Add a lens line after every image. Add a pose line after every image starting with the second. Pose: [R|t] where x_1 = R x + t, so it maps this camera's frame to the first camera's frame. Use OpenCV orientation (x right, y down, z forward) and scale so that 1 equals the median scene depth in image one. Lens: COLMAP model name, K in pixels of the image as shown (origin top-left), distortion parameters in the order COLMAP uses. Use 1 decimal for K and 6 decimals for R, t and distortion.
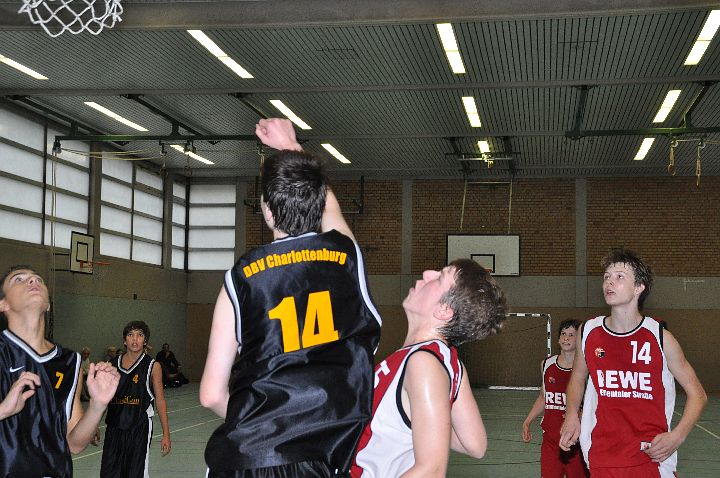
lens RADIAL K [[1114.1, 0, 361.2], [0, 1114.1, 251.7], [0, 0, 1]] dist [0.192672, 0.096610]
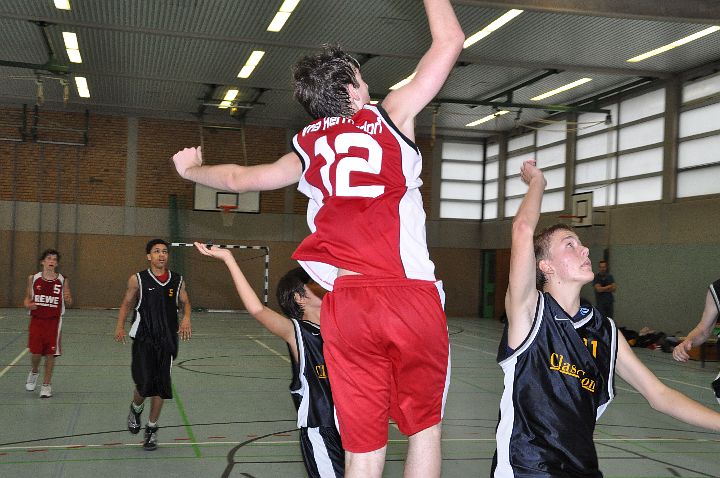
lens RADIAL K [[1006.6, 0, 360.0], [0, 1006.6, 239.0], [0, 0, 1]] dist [0.104210, 0.509225]
pose [[0.922379, 0.028836, 0.385209, -0.129888], [-0.048822, 0.997916, 0.042202, -0.000214], [-0.383189, -0.057732, 0.921864, 0.019423]]
